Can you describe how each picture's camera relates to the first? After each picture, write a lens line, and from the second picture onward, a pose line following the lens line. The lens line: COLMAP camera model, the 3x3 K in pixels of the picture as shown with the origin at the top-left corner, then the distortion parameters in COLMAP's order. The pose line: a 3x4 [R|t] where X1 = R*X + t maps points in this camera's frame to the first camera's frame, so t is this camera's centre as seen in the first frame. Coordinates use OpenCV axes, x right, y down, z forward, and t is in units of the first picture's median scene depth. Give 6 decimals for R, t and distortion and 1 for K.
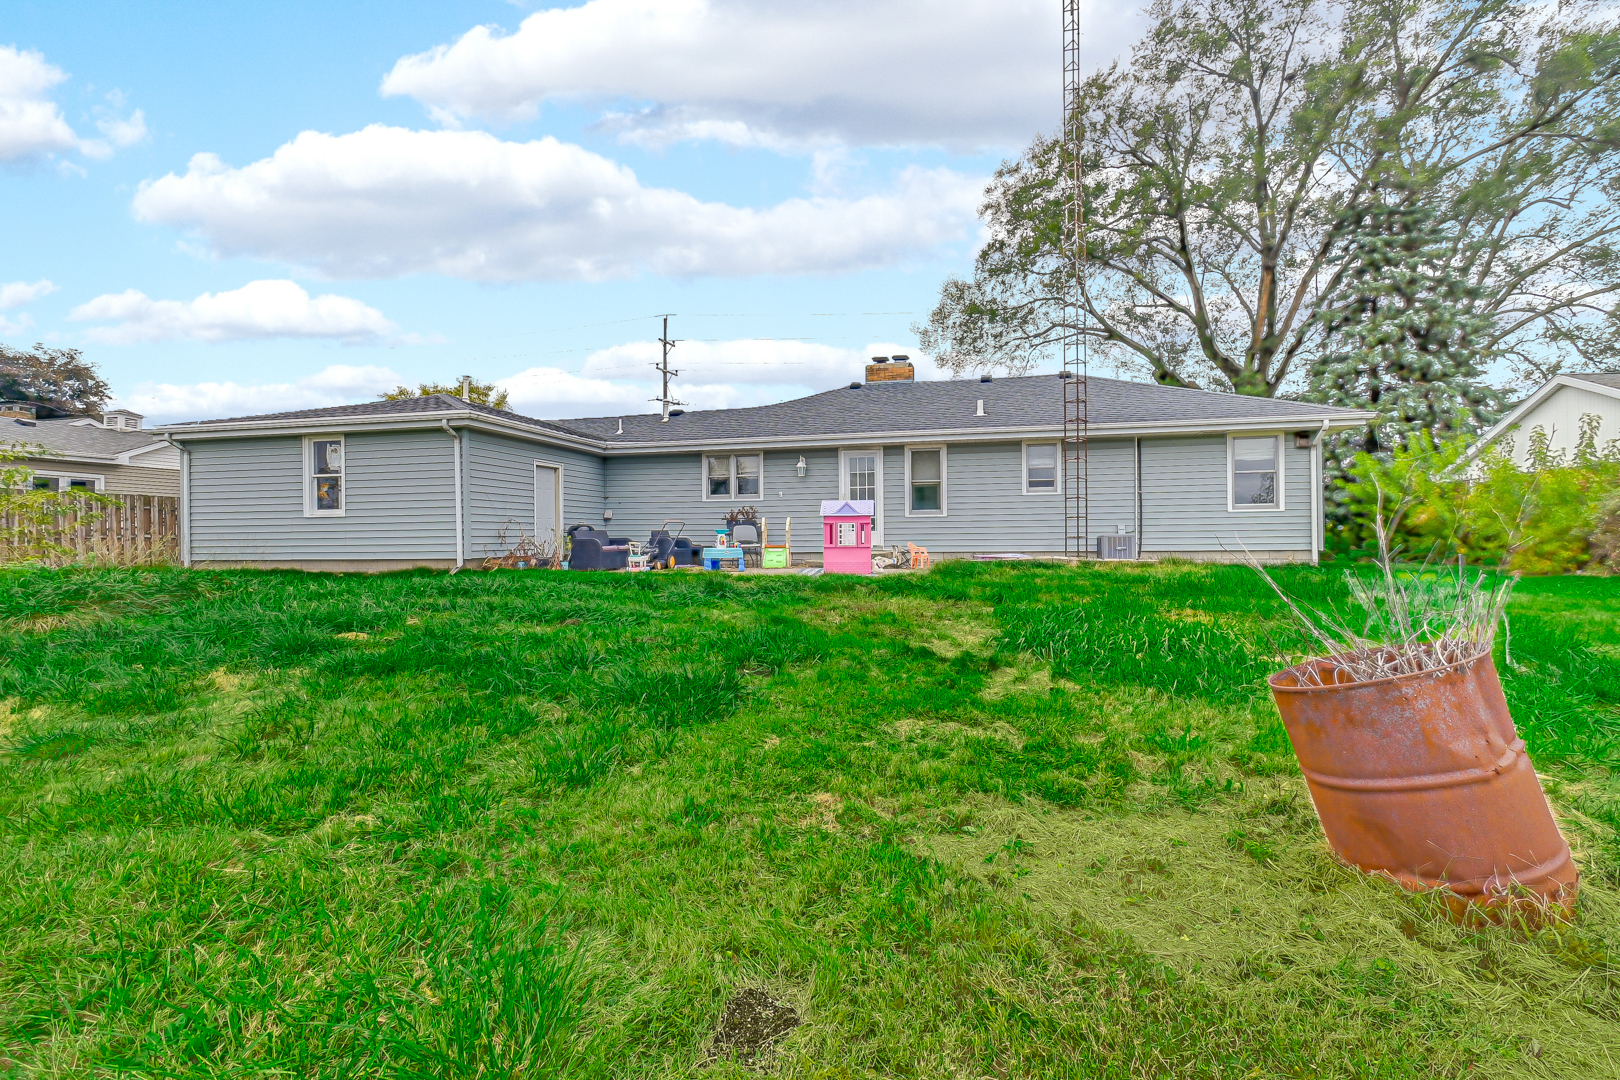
lens RADIAL K [[760.3, 0, 810.0], [0, 760.3, 540.0], [0, 0, 1]] dist [-0.001234, -0.000067]
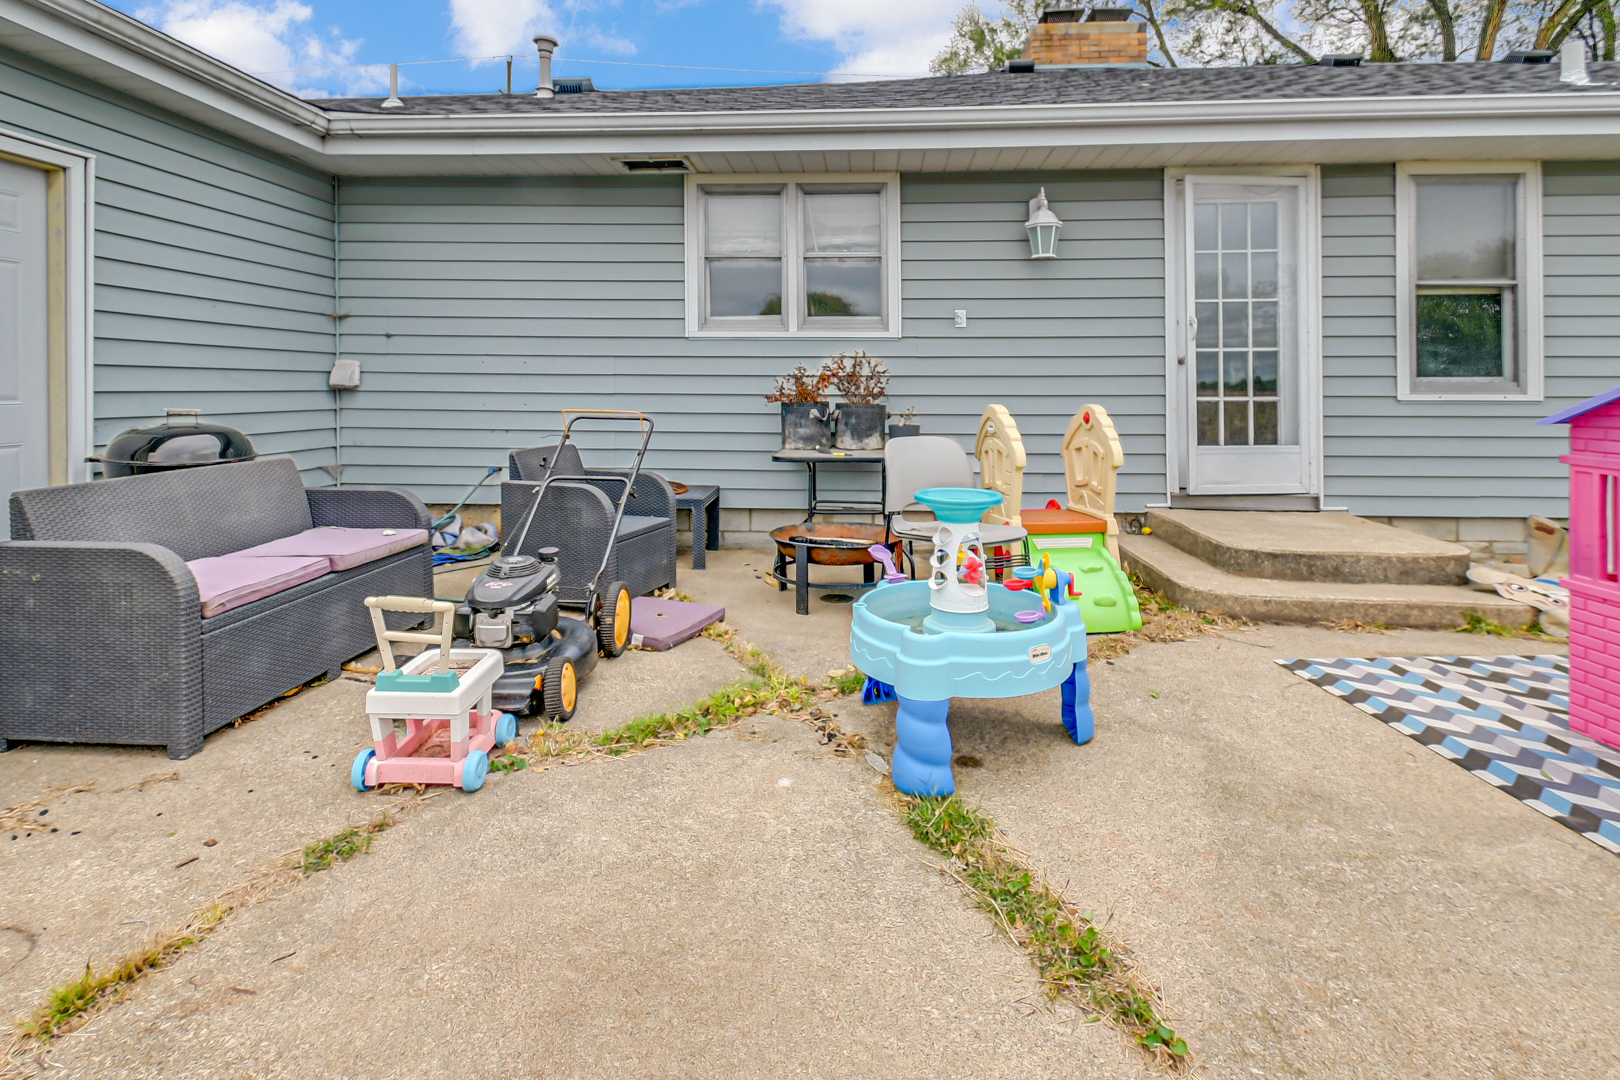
lens RADIAL K [[760.3, 0, 810.0], [0, 760.3, 540.0], [0, 0, 1]] dist [-0.001234, -0.000067]
pose [[0.985158, -0.026525, 0.169590, -0.153902], [-0.001599, 0.986527, 0.163588, -0.023765], [-0.171645, -0.161431, 0.971843, 0.704615]]
